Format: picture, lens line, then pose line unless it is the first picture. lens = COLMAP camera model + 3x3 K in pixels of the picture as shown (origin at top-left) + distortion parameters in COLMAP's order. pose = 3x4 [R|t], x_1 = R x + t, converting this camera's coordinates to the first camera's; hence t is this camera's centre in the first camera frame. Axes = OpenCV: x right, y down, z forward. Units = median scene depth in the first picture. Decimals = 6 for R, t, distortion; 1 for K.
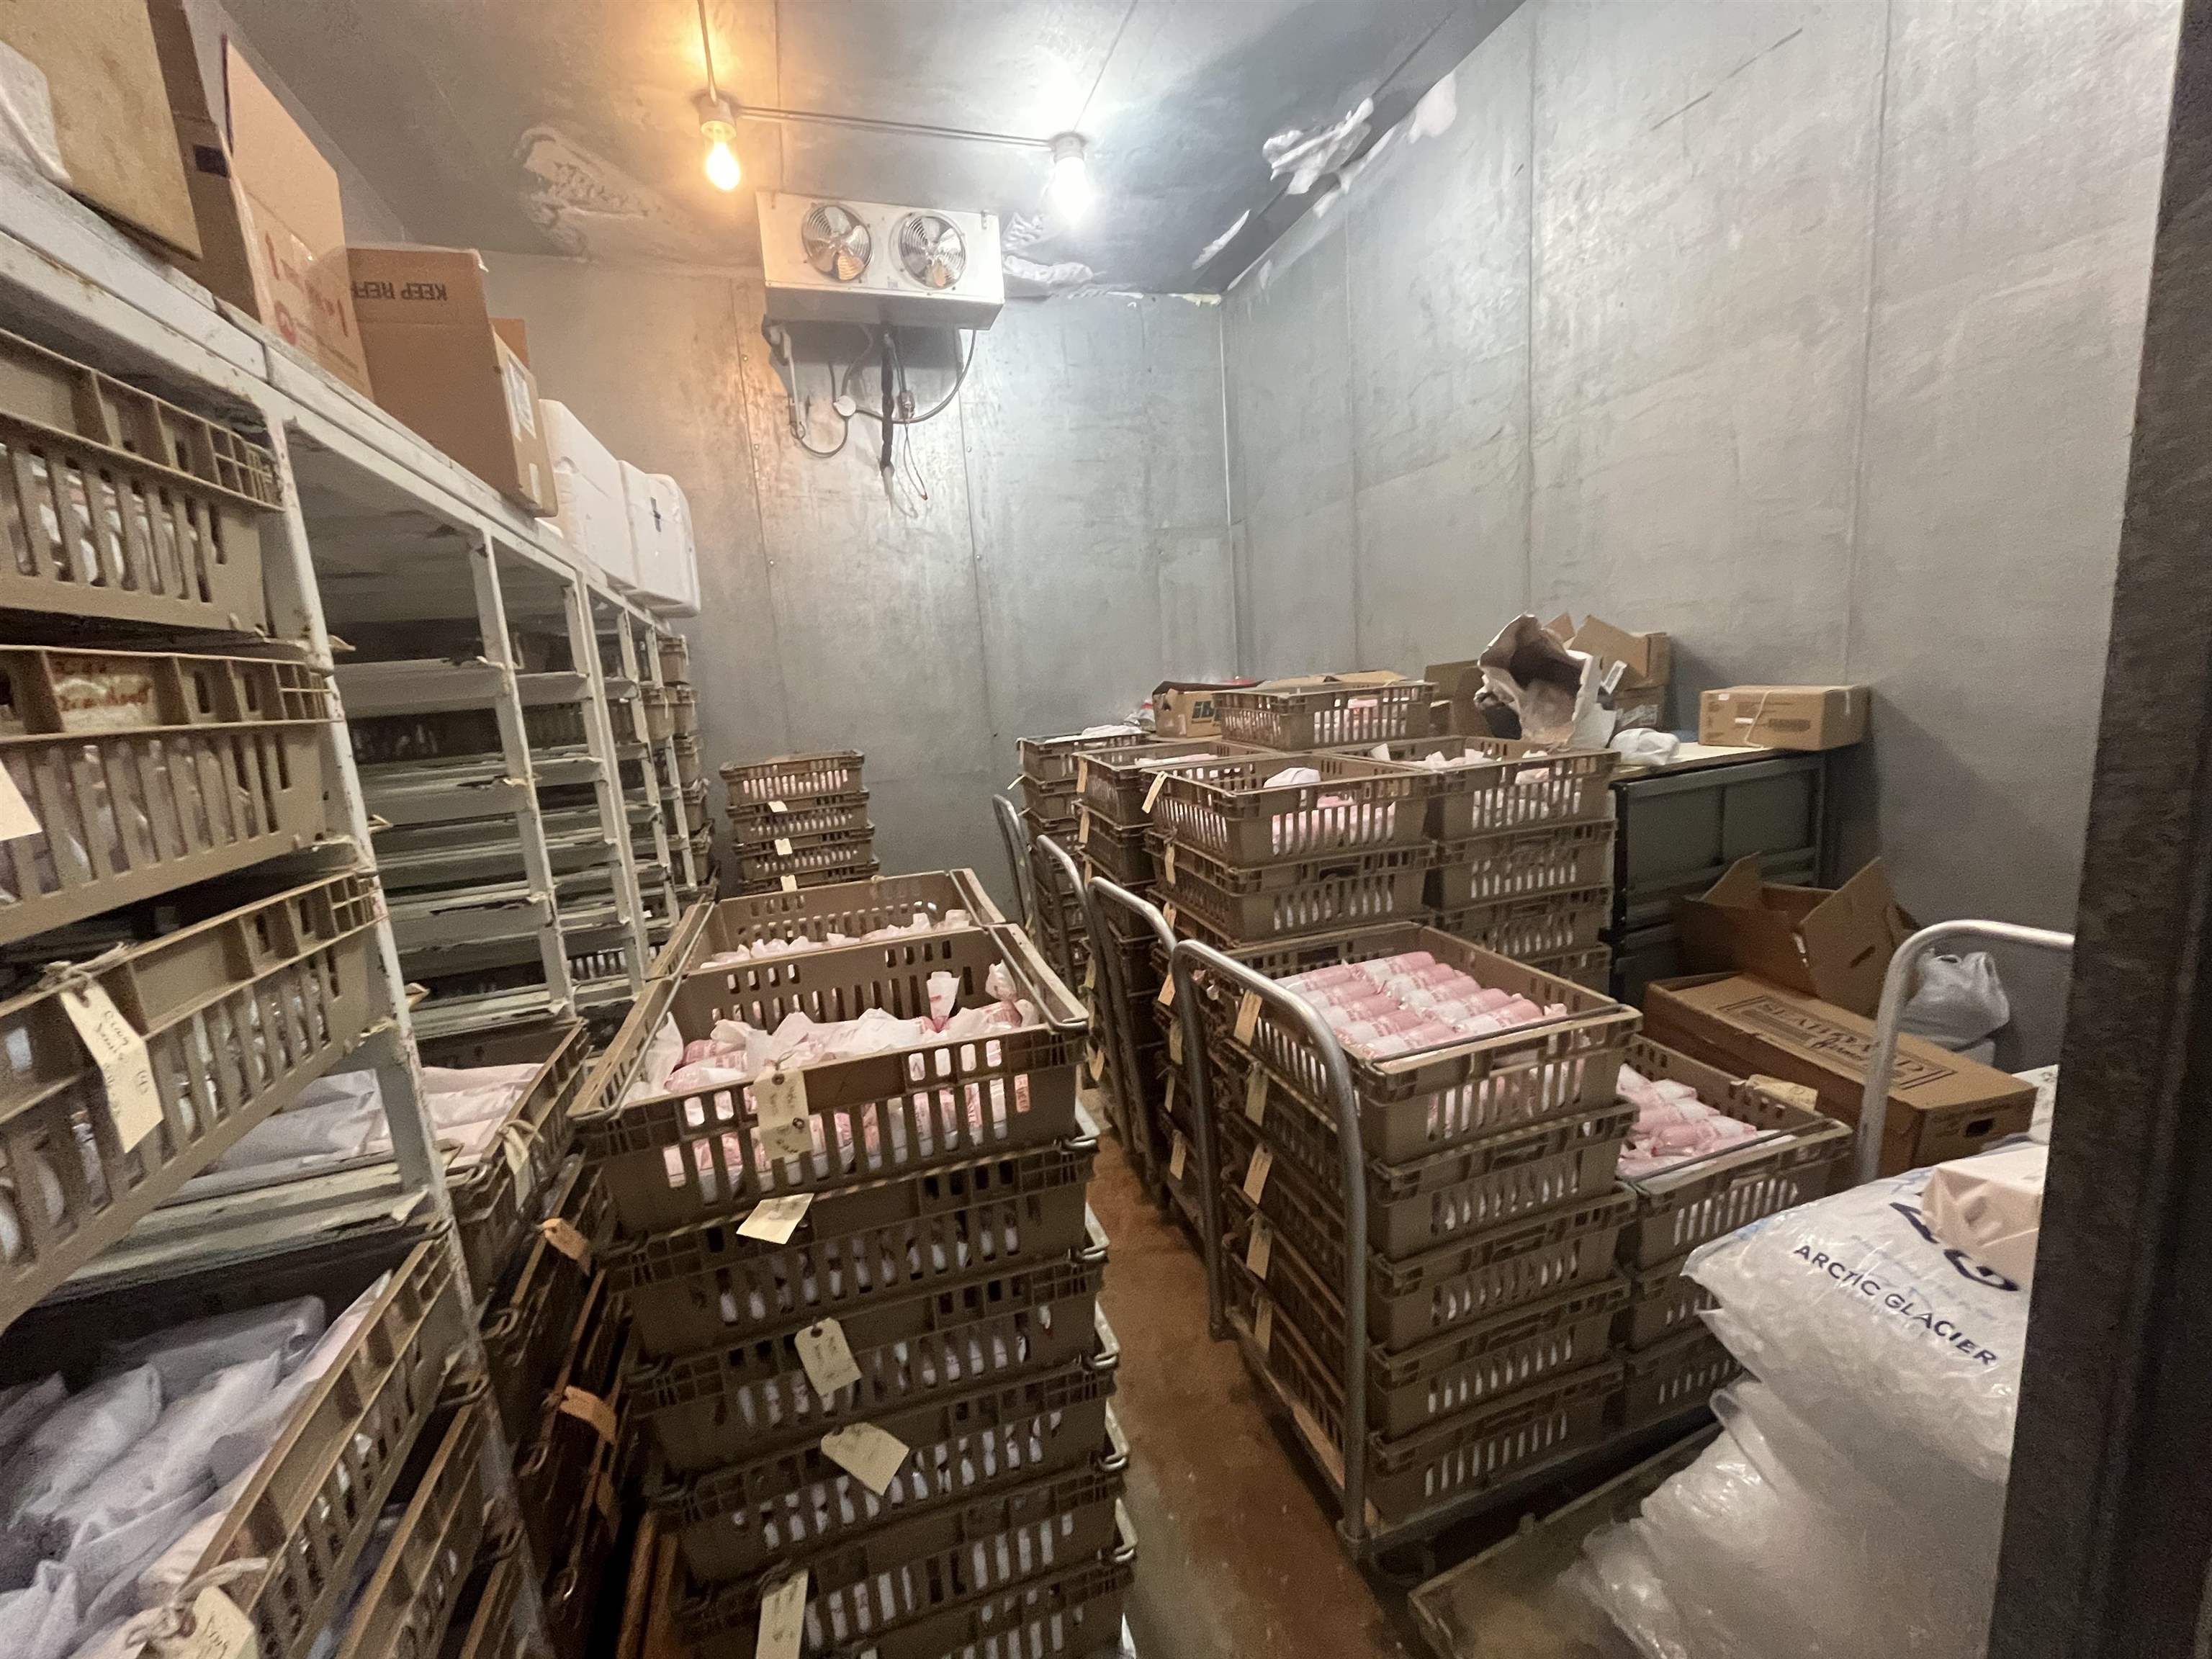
lens RADIAL K [[893.5, 0, 1106.6], [0, 893.5, 826.4], [0, 0, 1]] dist [-0.002331, -0.000428]
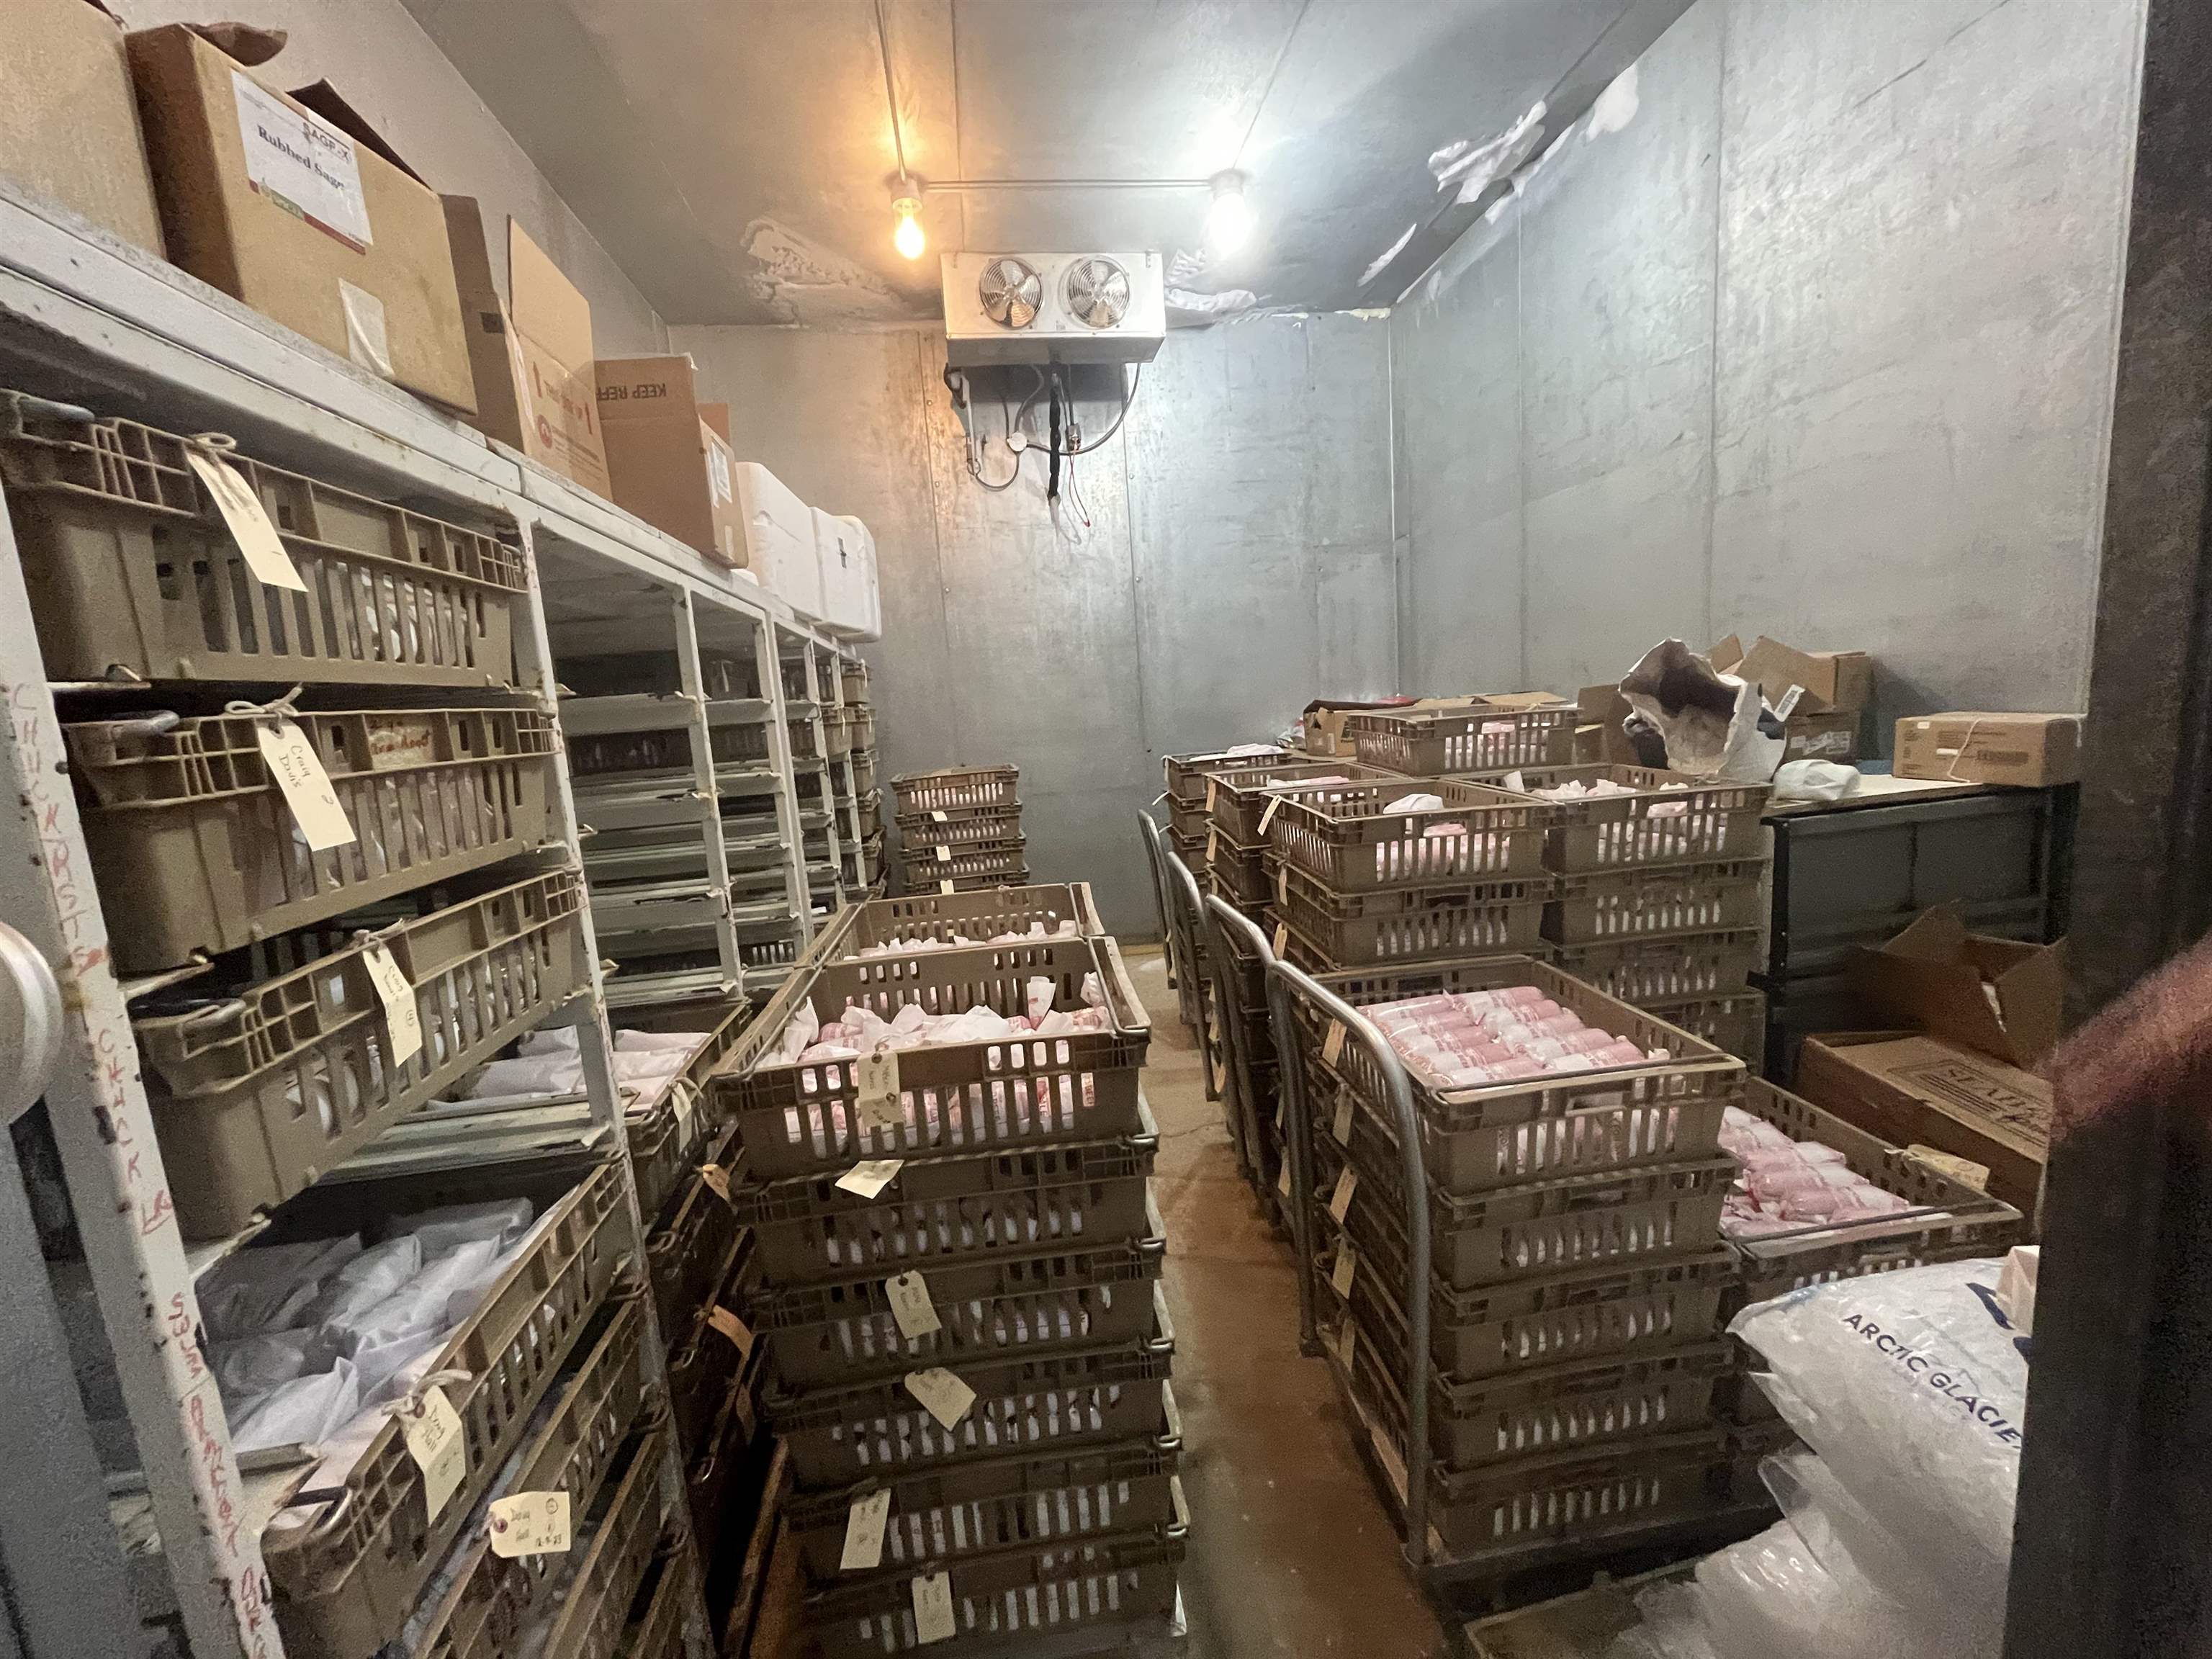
lens RADIAL K [[893.5, 0, 1105.8], [0, 893.5, 825.6], [0, 0, 1]] dist [-0.002331, -0.000428]
pose [[0.981099, 0.028726, -0.191362, 0.090791], [-0.031353, 0.999451, -0.010716, -0.012840], [0.190949, 0.016514, 0.981461, -0.063208]]
